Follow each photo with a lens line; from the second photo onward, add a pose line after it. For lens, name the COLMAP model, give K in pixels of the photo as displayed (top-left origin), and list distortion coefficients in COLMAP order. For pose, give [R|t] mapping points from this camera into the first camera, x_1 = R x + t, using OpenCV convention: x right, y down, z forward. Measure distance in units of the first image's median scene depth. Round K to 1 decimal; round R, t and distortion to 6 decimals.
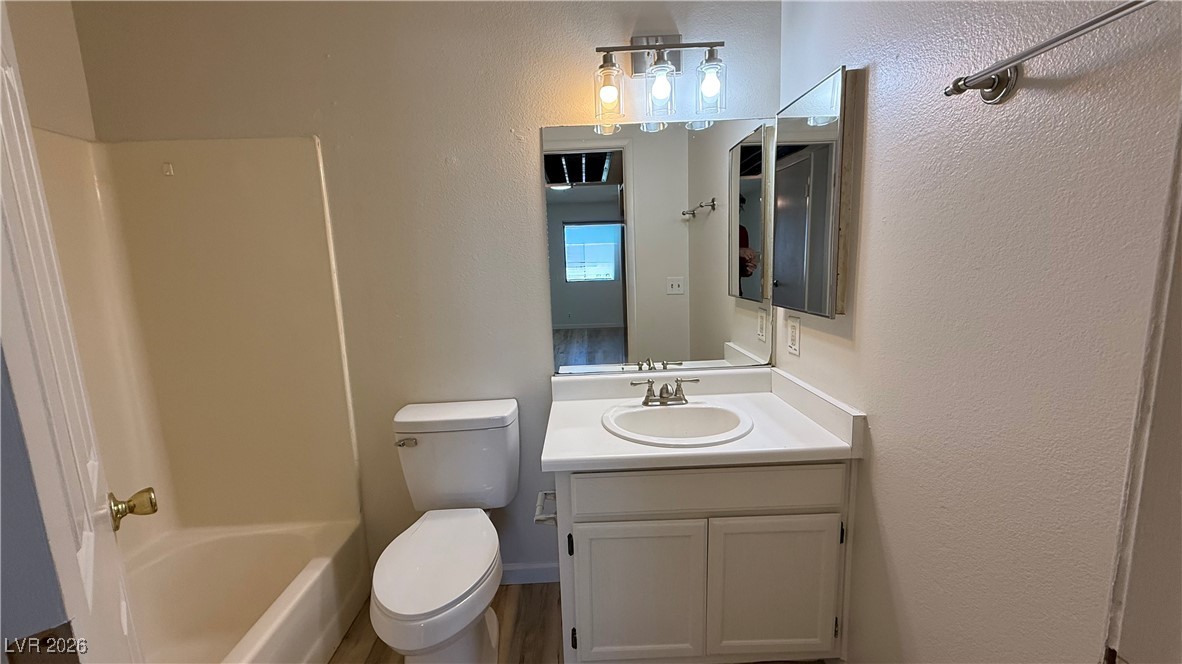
lens RADIAL K [[470.7, 0, 588.2], [0, 470.7, 334.0], [0, 0, 1]] dist [0.000296, 0.000687]
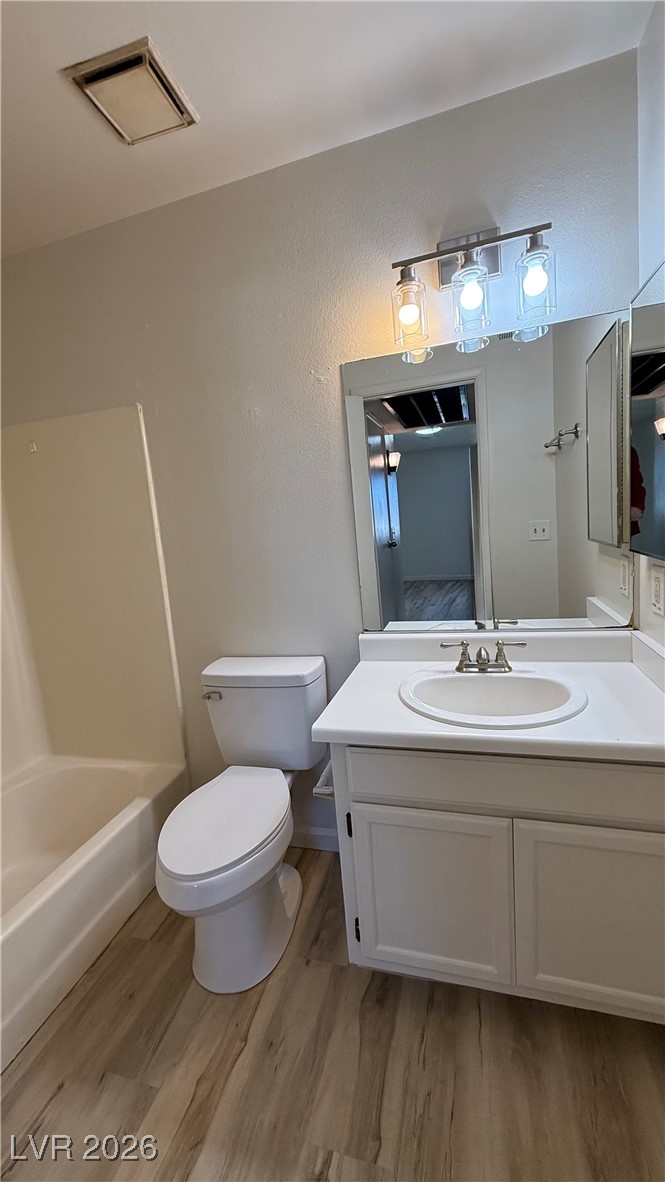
lens RADIAL K [[470.7, 0, 331.8], [0, 470.7, 587.6], [0, 0, 1]] dist [0.000296, 0.000687]
pose [[0.953213, -0.001136, -0.302298, 0.161541], [0.003025, 0.999979, 0.005783, -0.006786], [0.302285, -0.006427, 0.953196, 0.113074]]
